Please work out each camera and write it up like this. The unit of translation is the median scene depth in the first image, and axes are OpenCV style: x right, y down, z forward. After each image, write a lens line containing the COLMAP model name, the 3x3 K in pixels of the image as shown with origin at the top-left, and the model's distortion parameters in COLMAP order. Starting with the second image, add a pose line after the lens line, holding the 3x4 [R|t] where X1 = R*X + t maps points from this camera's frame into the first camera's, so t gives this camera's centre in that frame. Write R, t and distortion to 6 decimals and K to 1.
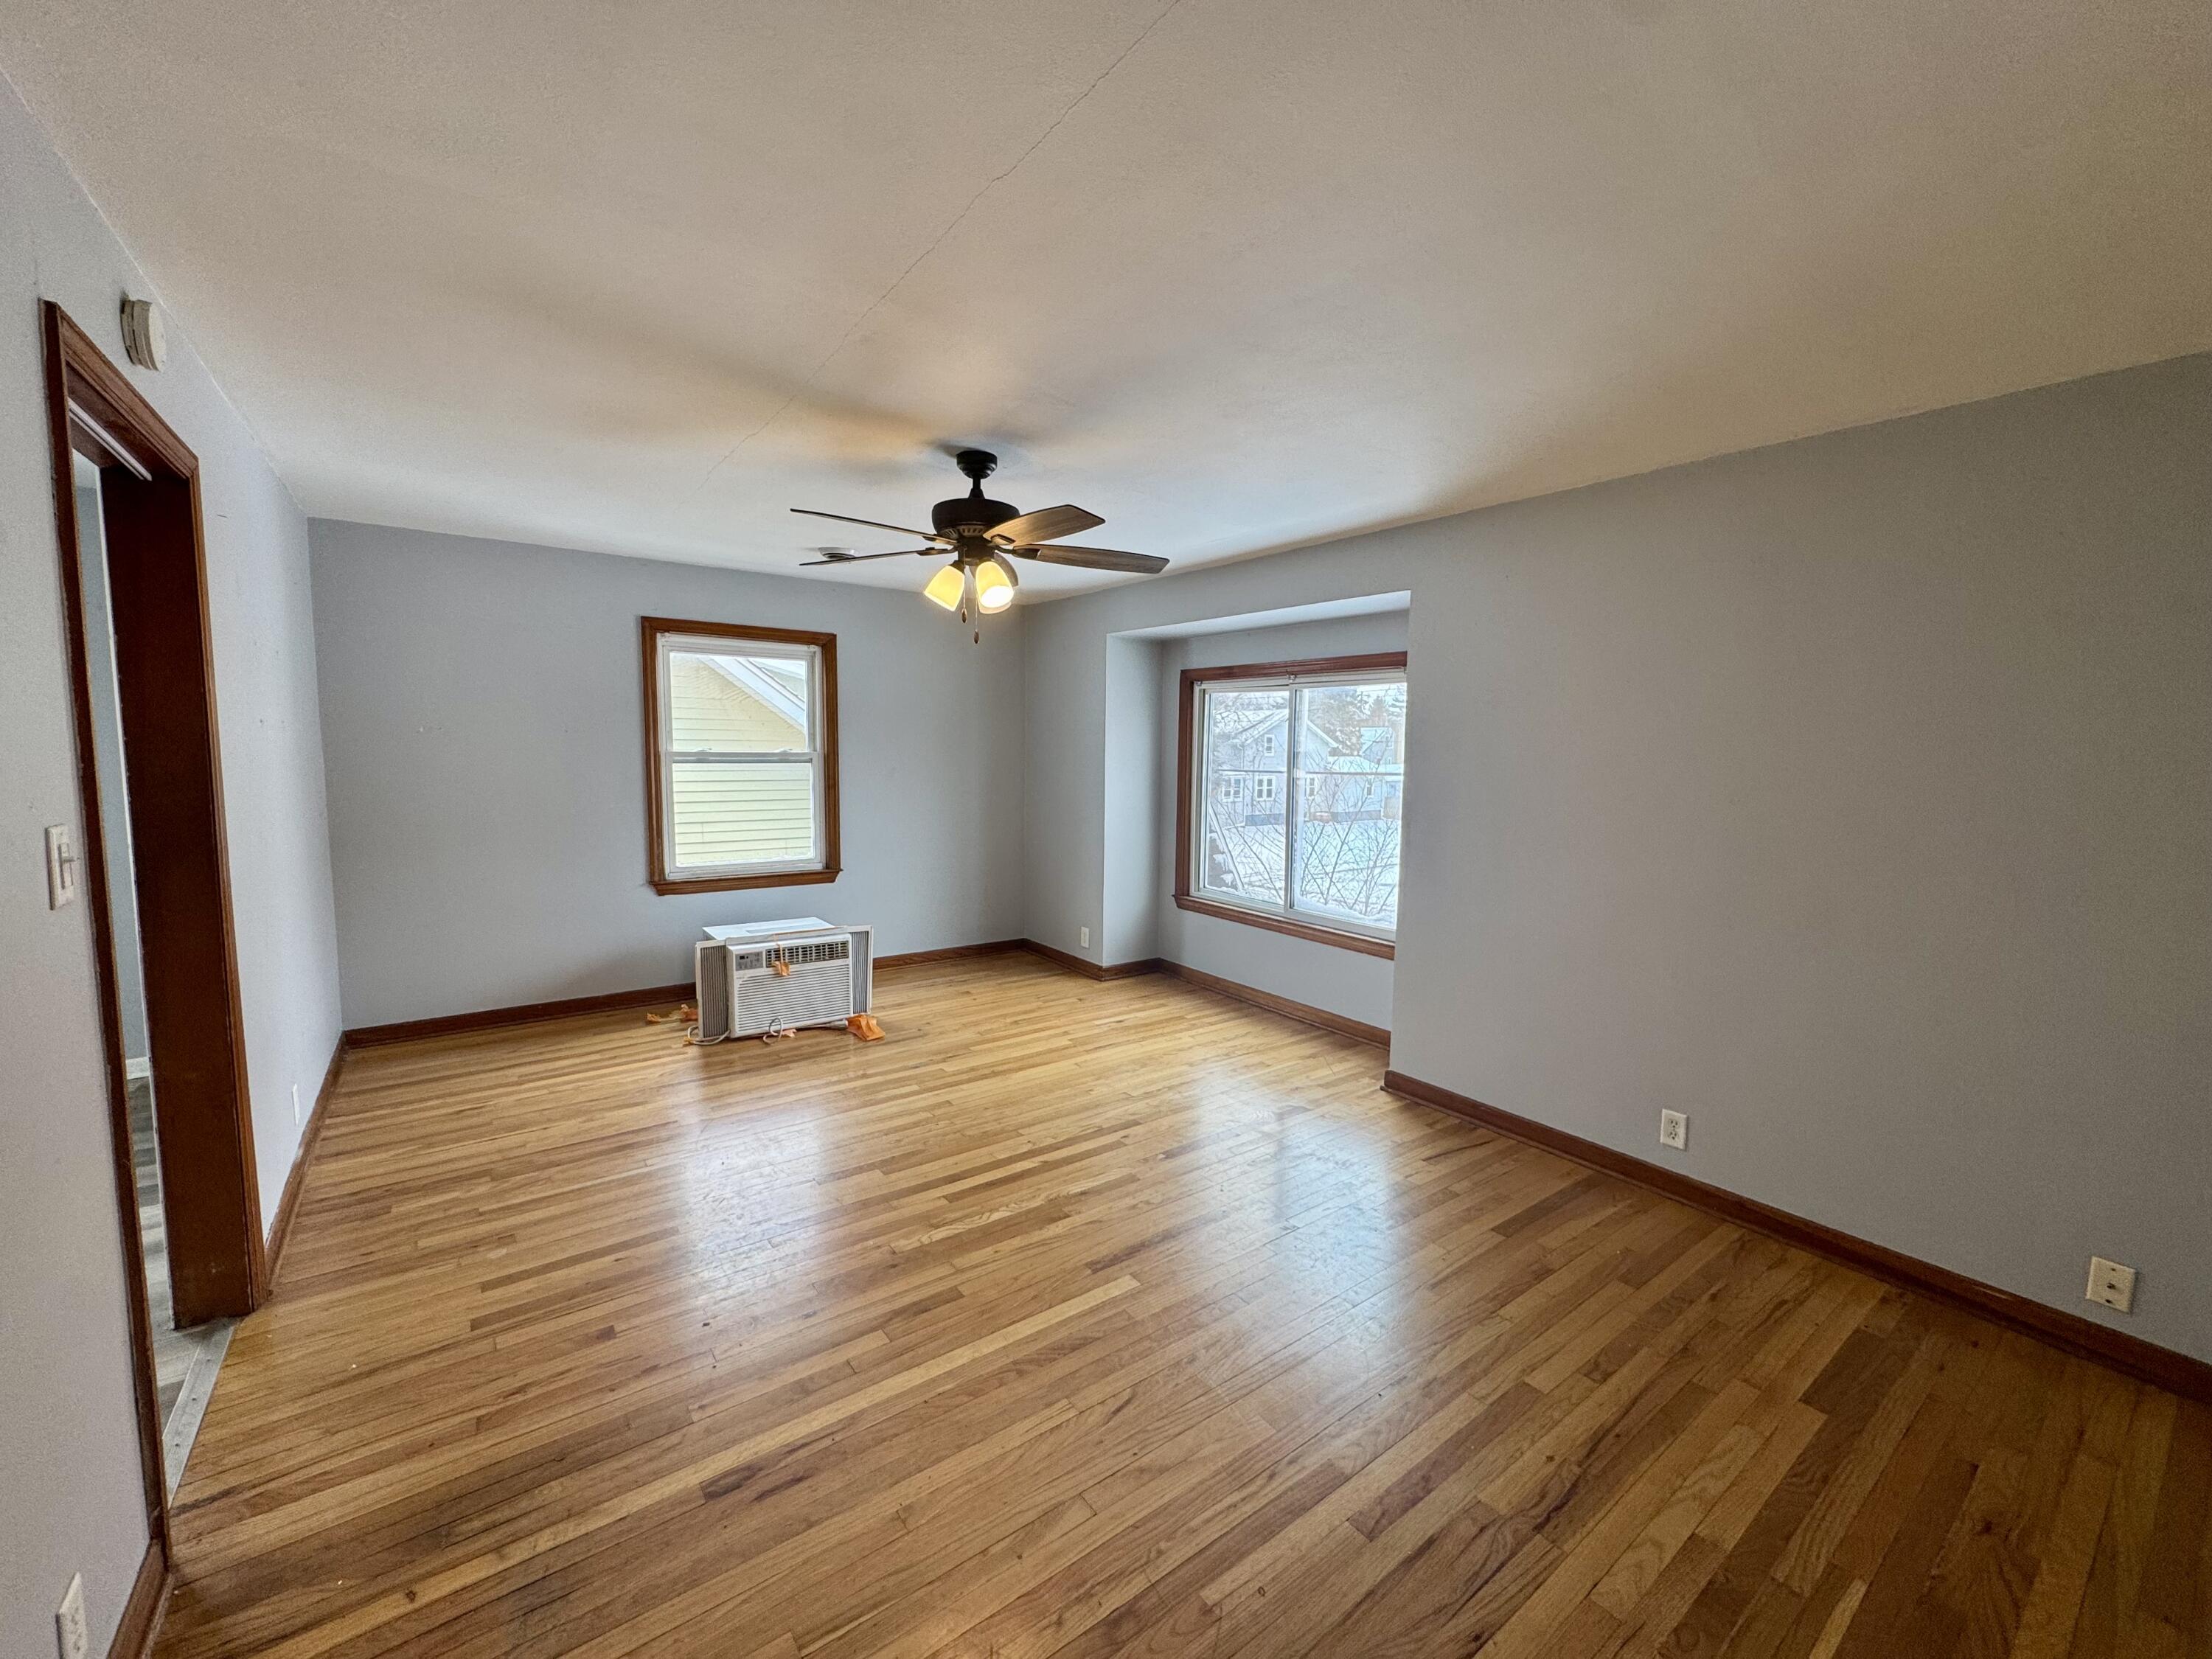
lens RADIAL K [[881.6, 0, 1110.7], [0, 881.6, 833.9], [0, 0, 1]] dist [-0.000815, -0.000331]
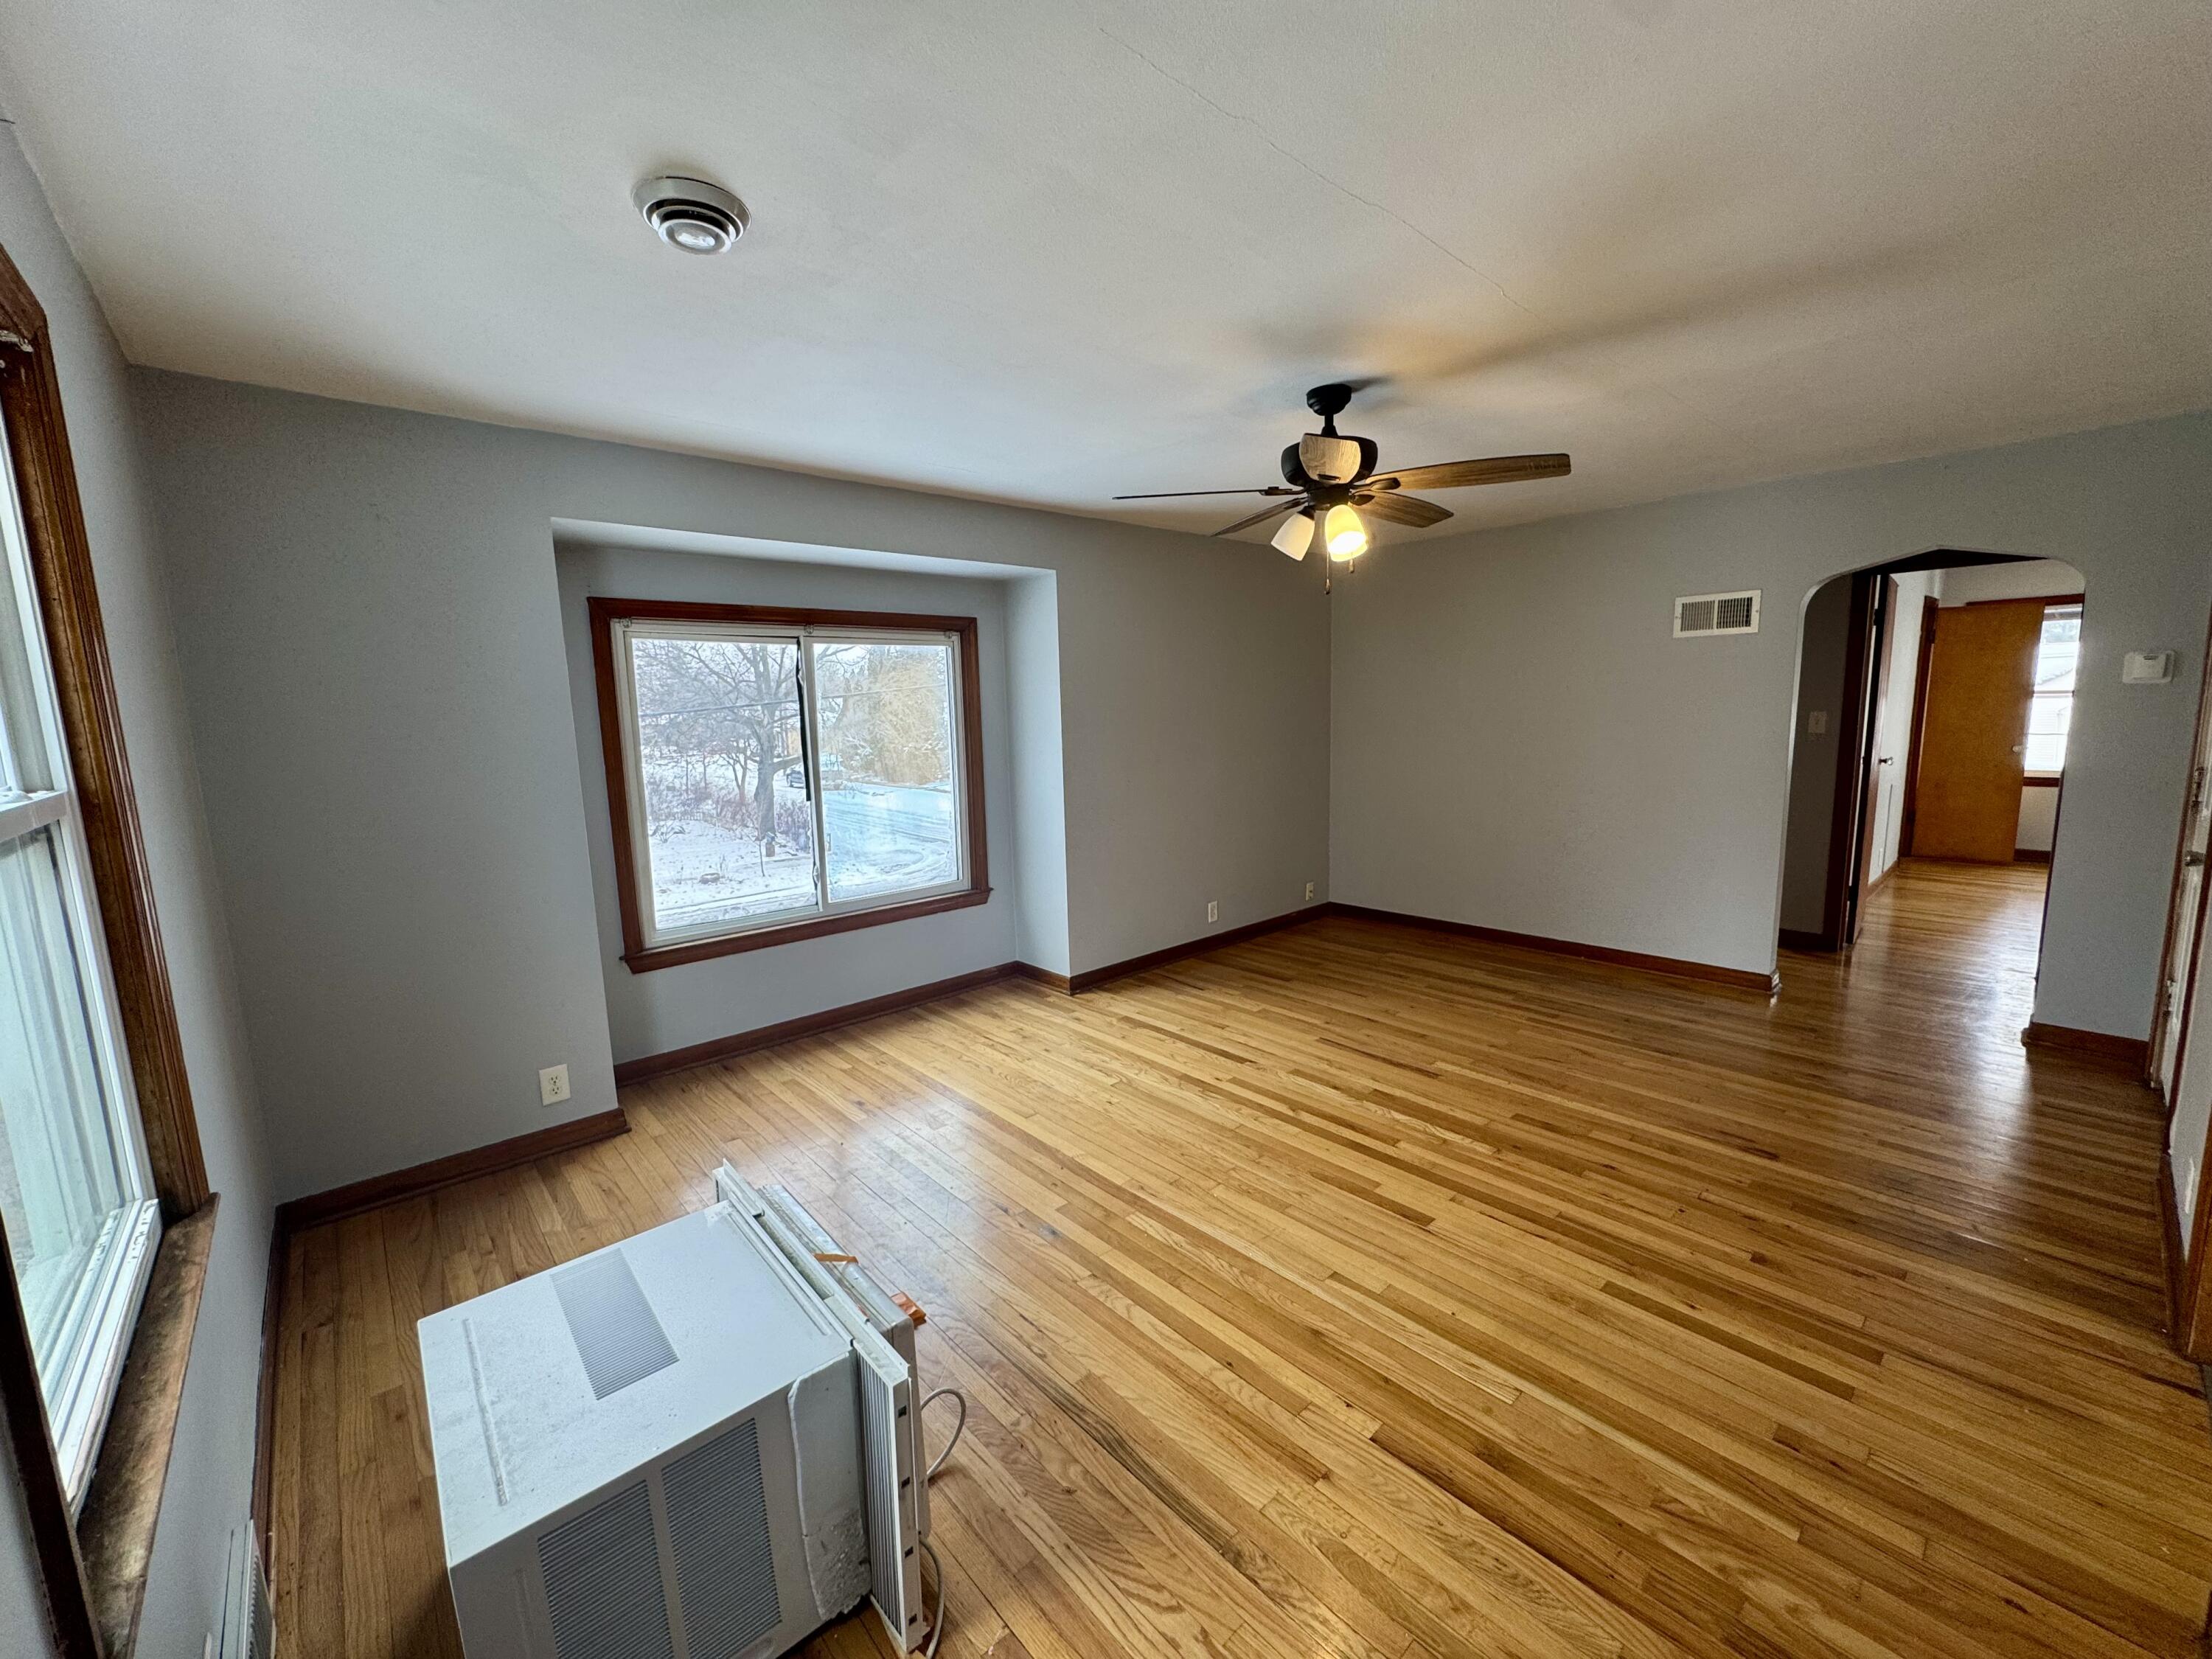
lens RADIAL K [[881.6, 0, 1109.3], [0, 881.6, 824.2], [0, 0, 1]] dist [-0.000815, -0.000331]
pose [[-0.095741, -0.149327, 0.984142, -0.949880], [0.125918, 0.978924, 0.160785, -0.136273], [-0.987410, 0.139315, -0.074920, 1.157821]]
